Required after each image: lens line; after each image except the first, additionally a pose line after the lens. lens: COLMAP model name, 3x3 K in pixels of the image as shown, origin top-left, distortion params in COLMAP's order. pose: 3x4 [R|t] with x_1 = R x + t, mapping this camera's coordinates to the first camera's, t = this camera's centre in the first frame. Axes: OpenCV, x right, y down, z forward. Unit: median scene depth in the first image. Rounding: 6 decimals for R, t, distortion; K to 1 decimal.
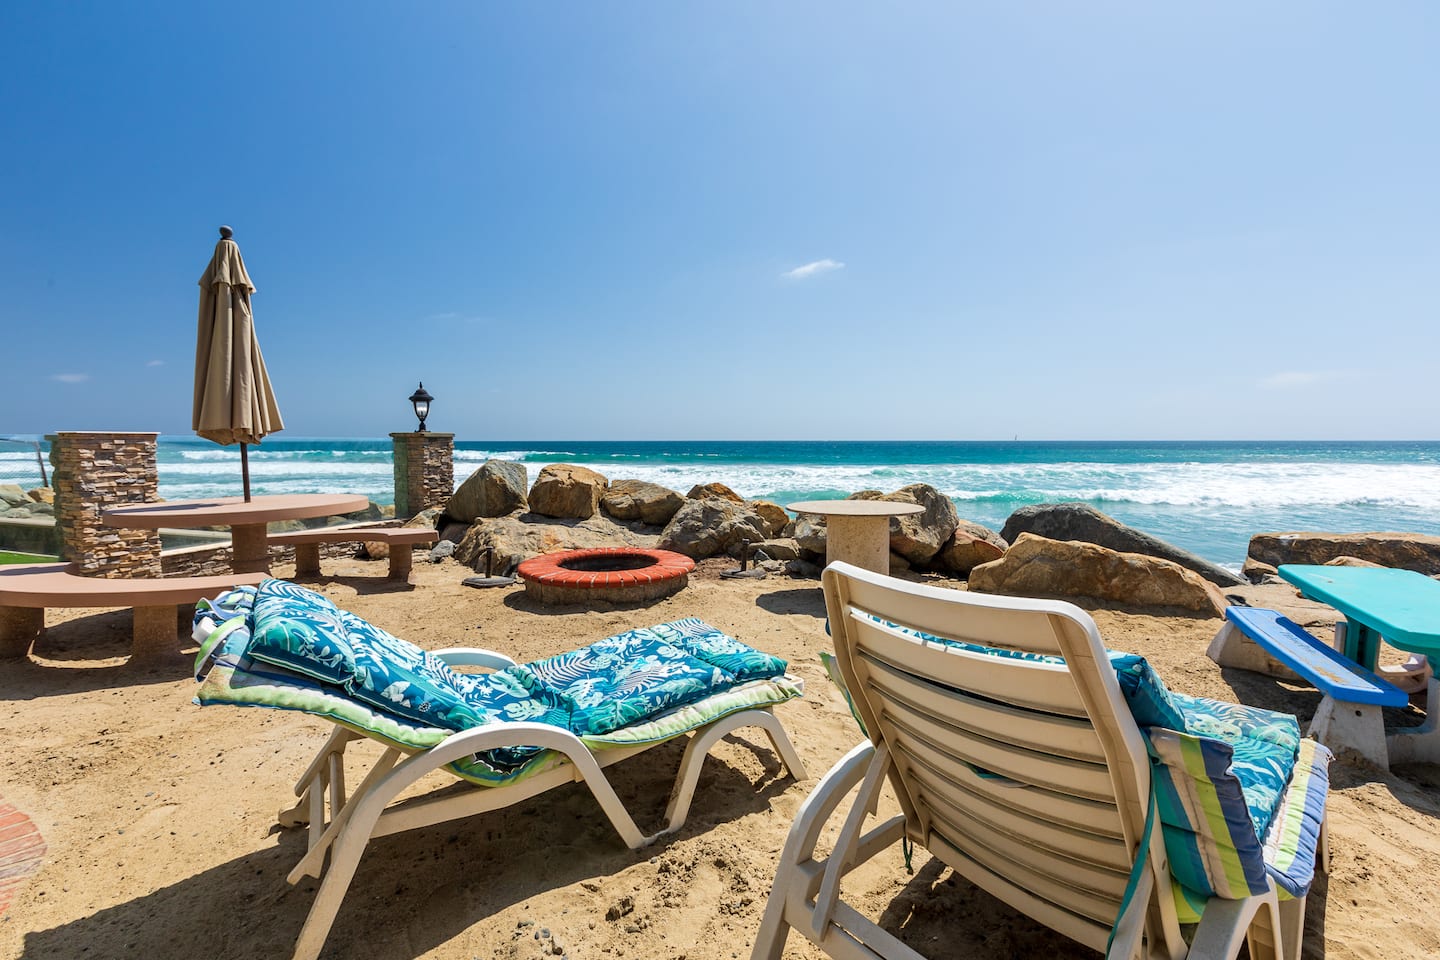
lens RADIAL K [[651.0, 0, 716.0], [0, 651.0, 474.3], [0, 0, 1]] dist [-0.001234, 0.000063]
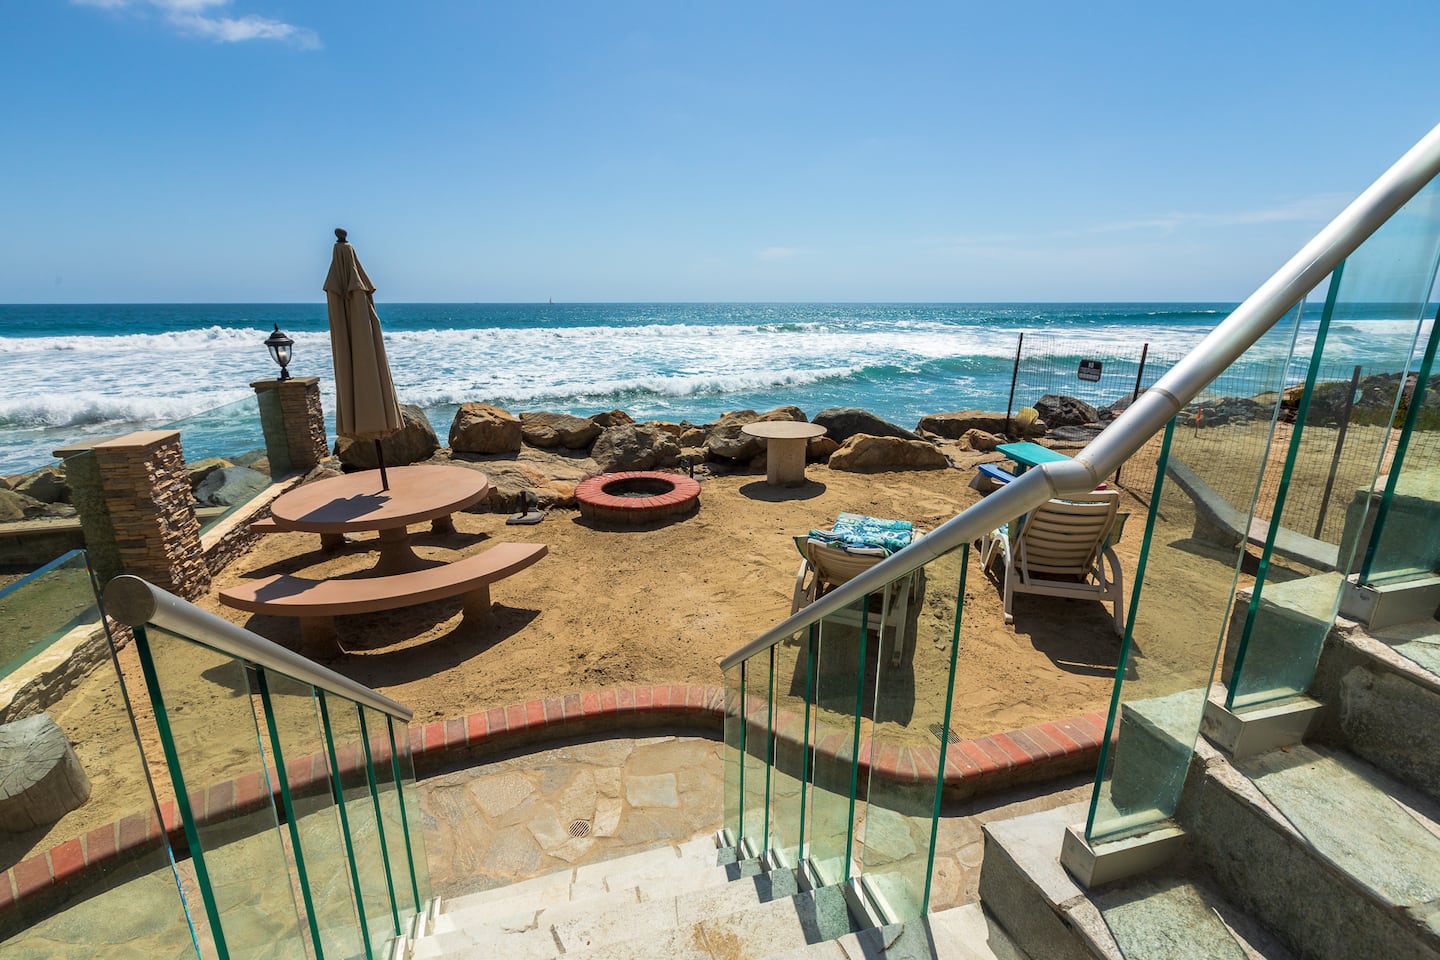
lens RADIAL K [[651.0, 0, 716.0], [0, 651.0, 474.3], [0, 0, 1]] dist [-0.001234, 0.000063]
pose [[0.809551, -0.151253, 0.567230, -0.651314], [0.029295, 0.975443, 0.218293, -0.150443], [-0.586318, -0.160102, 0.794102, -0.141437]]
